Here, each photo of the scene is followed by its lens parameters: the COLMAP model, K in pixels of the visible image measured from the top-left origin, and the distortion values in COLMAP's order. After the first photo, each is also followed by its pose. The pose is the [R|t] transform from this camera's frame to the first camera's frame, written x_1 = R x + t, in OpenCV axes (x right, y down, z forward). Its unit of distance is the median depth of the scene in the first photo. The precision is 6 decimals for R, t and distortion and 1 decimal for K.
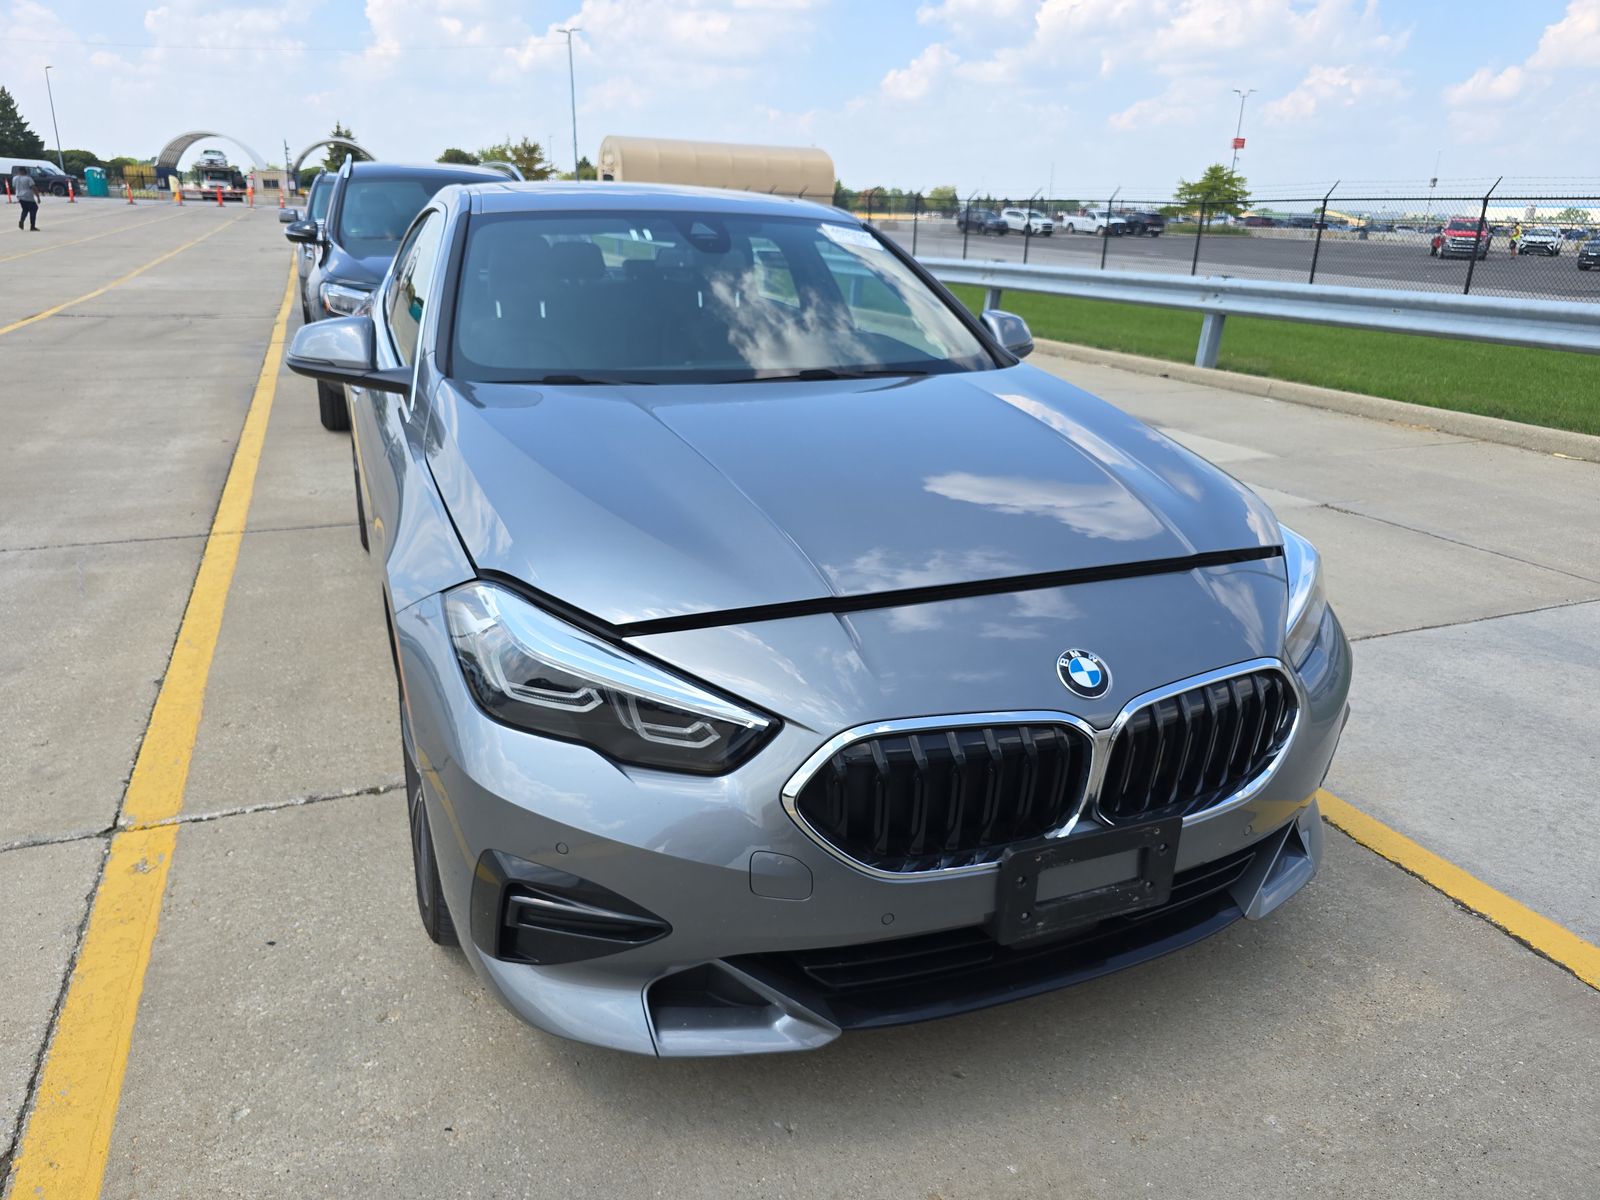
lens RADIAL K [[1082.8, 0, 791.7], [0, 1082.8, 594.6], [0, 0, 1]] dist [0.007721, 0.001628]
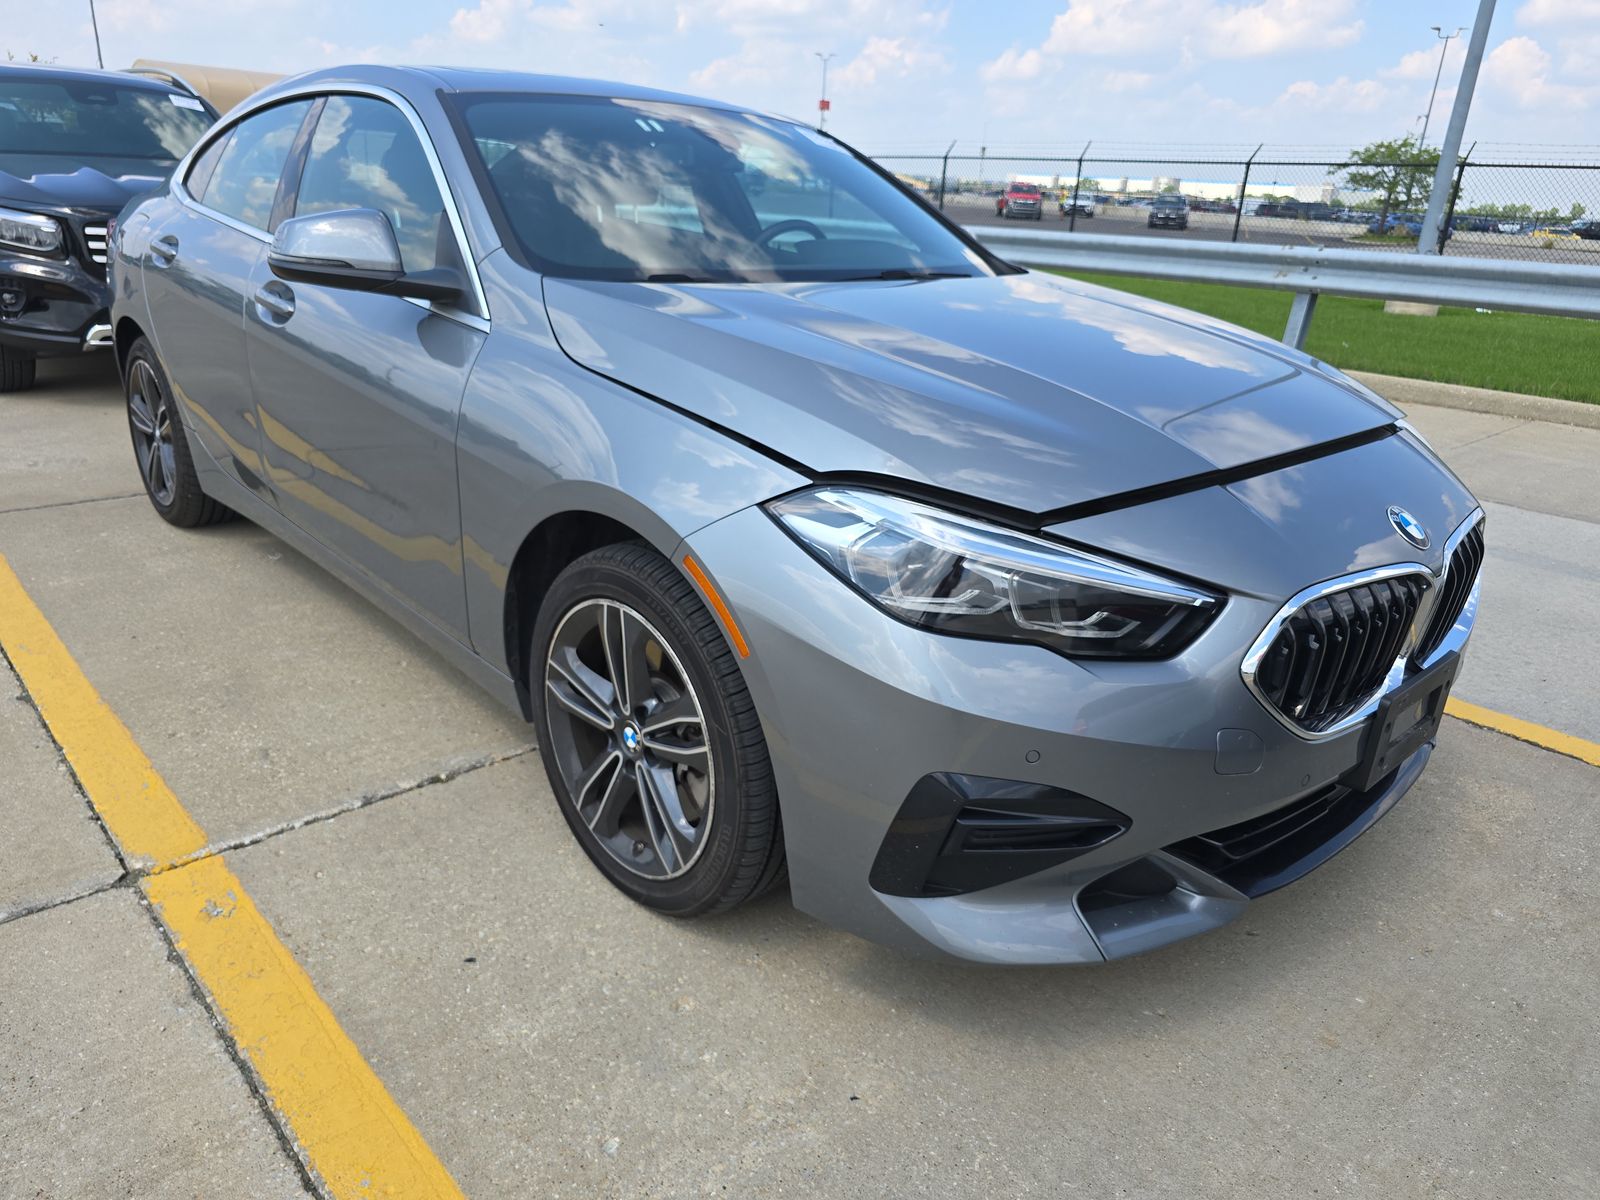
lens RADIAL K [[1077.6, 0, 800.0], [0, 1077.6, 600.0], [0, 0, 1]] dist [0.025764, -0.017008]
pose [[0.939724, -0.101934, 0.326386, -0.417501], [0.087790, 0.994460, 0.057818, 0.019678], [-0.330471, -0.025680, 0.943467, 0.126242]]
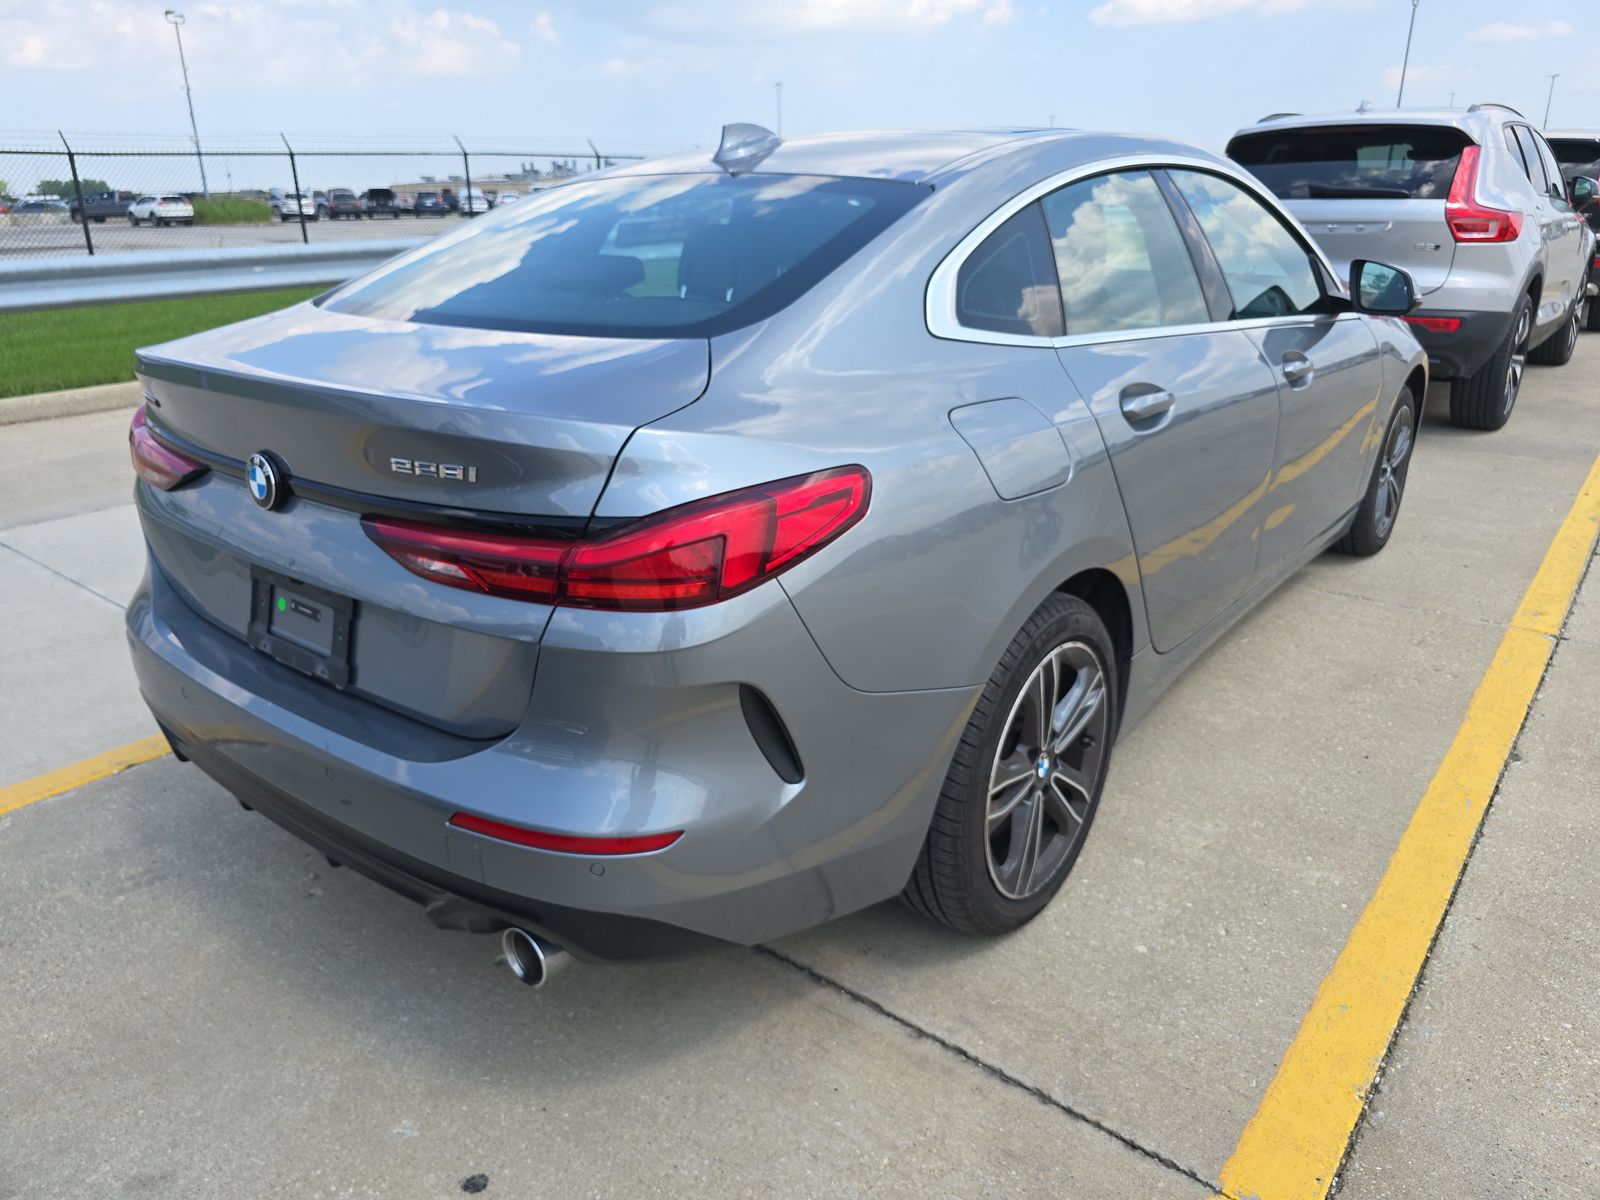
lens RADIAL K [[1082.8, 0, 791.7], [0, 1082.8, 594.6], [0, 0, 1]] dist [0.007721, 0.001628]
pose [[-0.468581, -0.317656, 0.824334, -1.295378], [0.293218, 0.824294, 0.484317, -0.773829], [-0.833340, 0.468651, -0.293105, 2.201811]]
